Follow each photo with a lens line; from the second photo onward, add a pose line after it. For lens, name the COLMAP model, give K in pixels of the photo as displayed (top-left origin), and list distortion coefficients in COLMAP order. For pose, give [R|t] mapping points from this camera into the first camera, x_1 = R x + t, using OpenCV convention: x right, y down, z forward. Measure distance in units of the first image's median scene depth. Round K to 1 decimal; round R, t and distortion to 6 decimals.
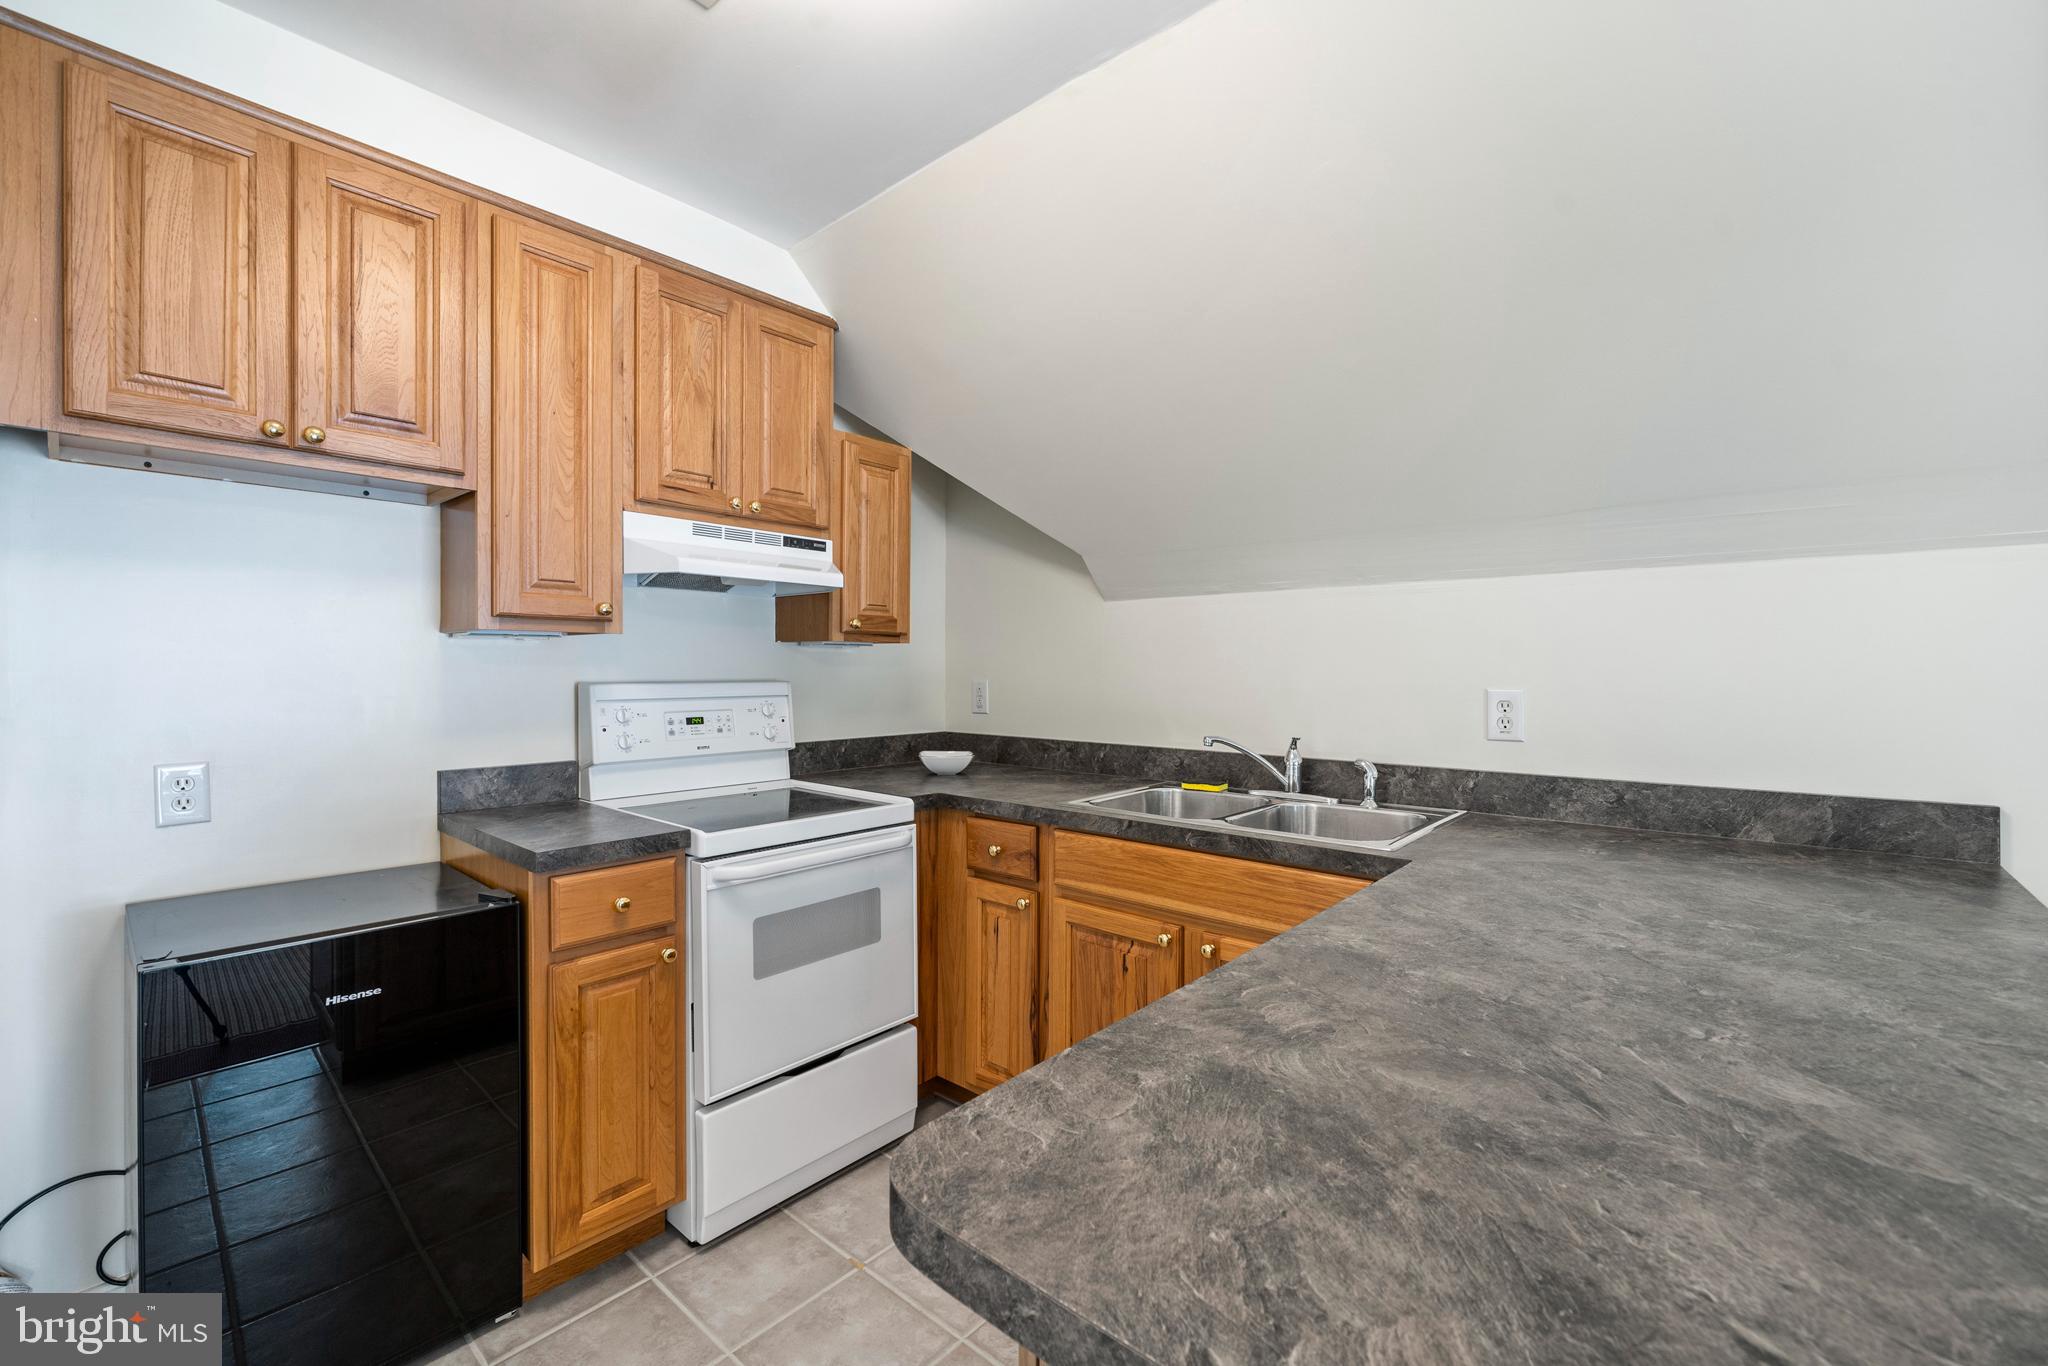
lens RADIAL K [[838.2, 0, 1019.0], [0, 838.2, 678.3], [0, 0, 1]] dist [-0.000956, -0.000171]
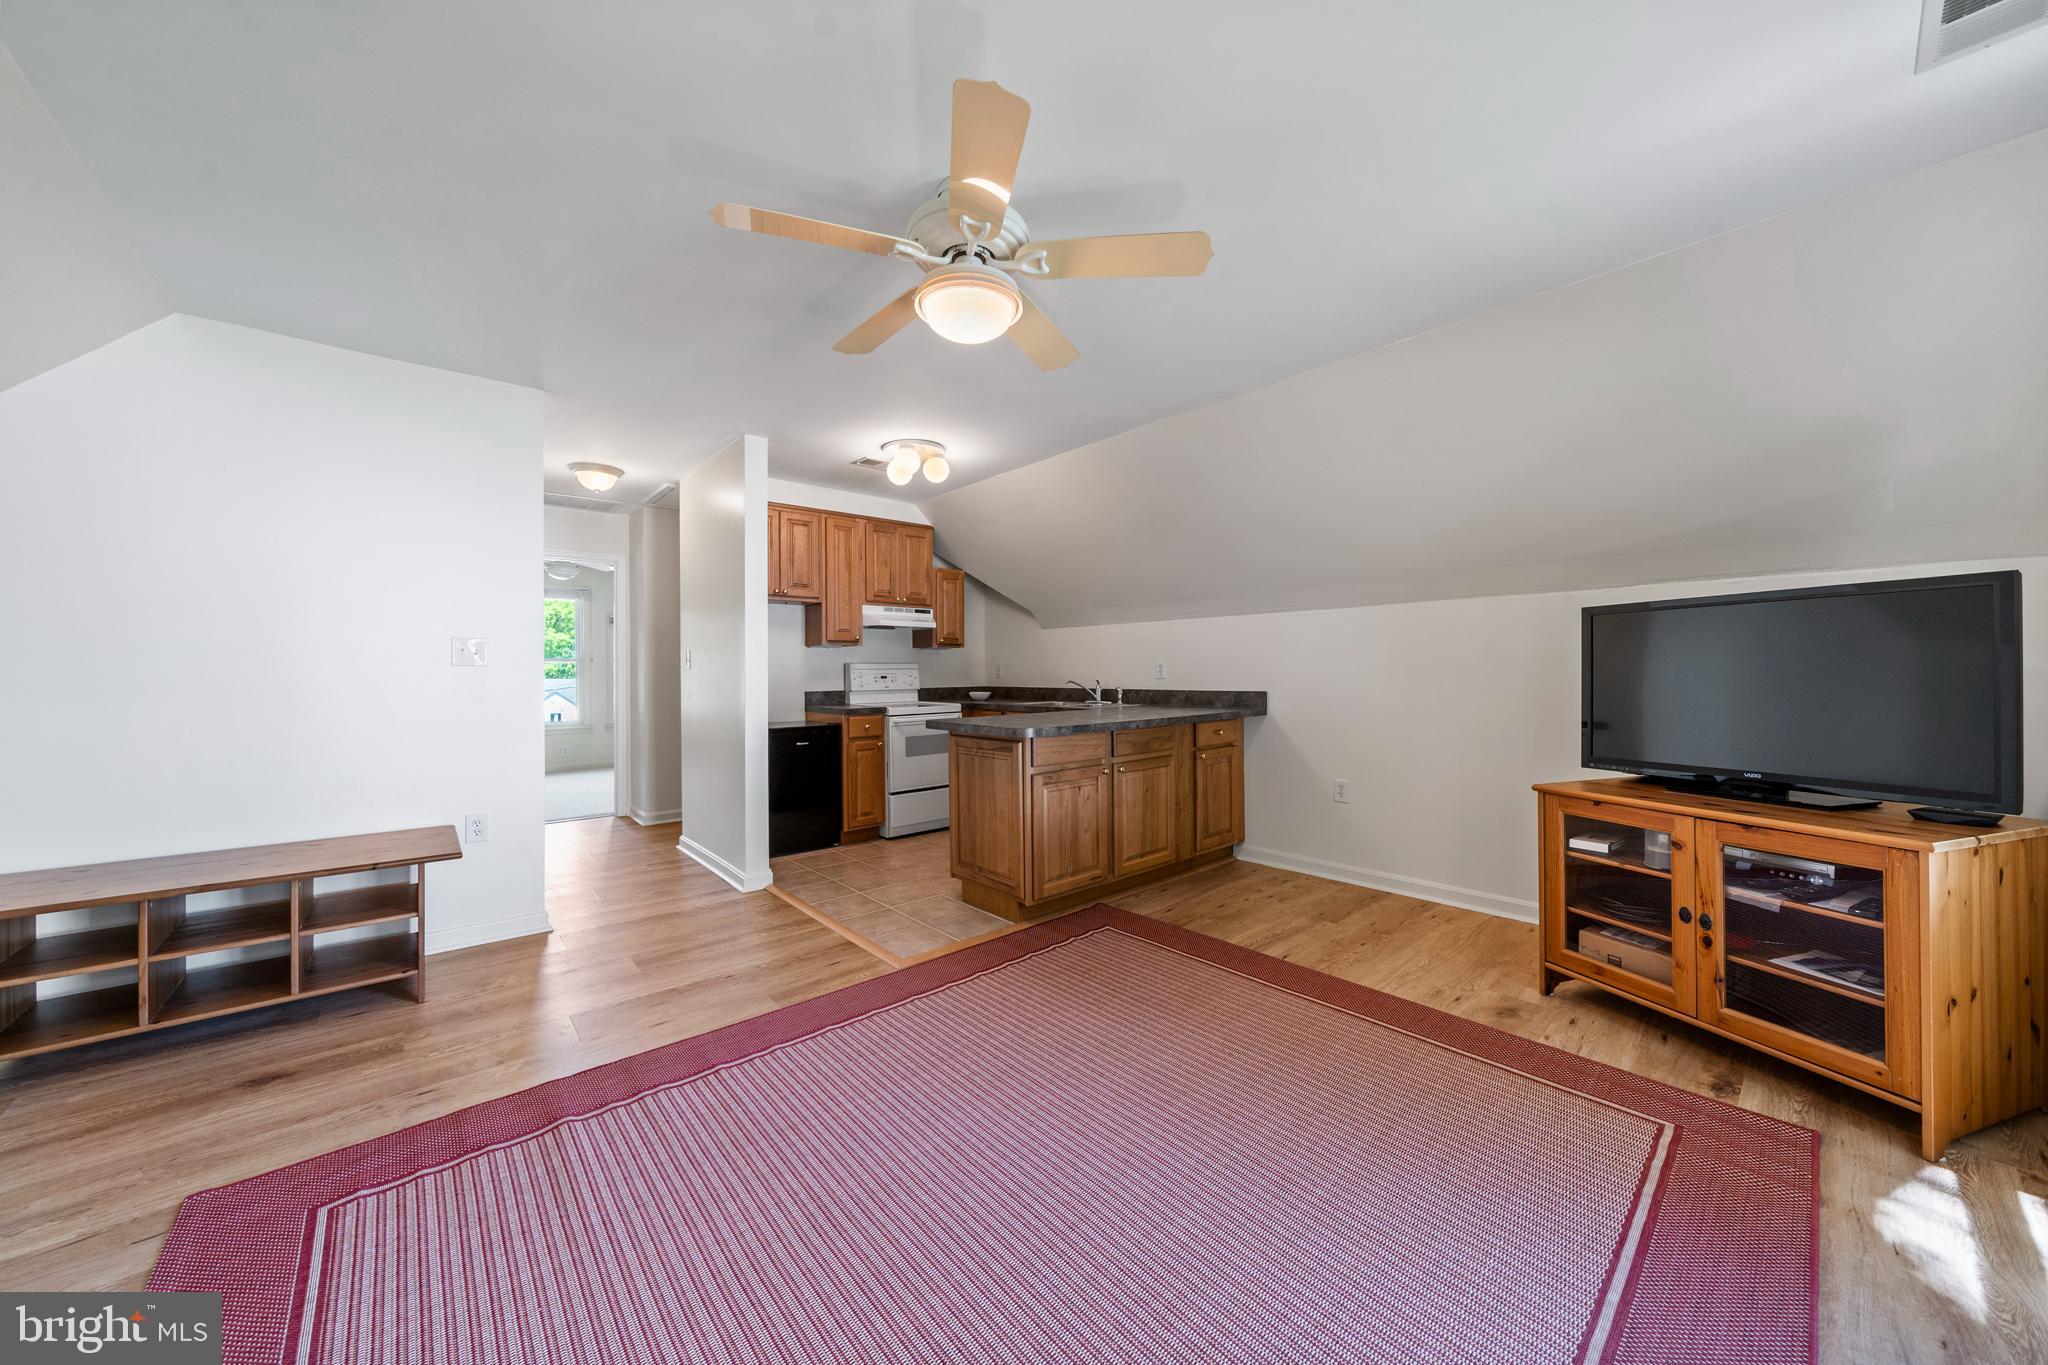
lens RADIAL K [[734.6, 0, 1024.0], [0, 734.6, 682.5], [0, 0, 1]] dist [-0.005102, -0.000220]
pose [[0.990119, -0.007261, -0.140040, 0.440284], [0.007453, 0.999972, 0.000851, 0.075312], [0.140030, -0.001886, 0.990145, -1.434459]]
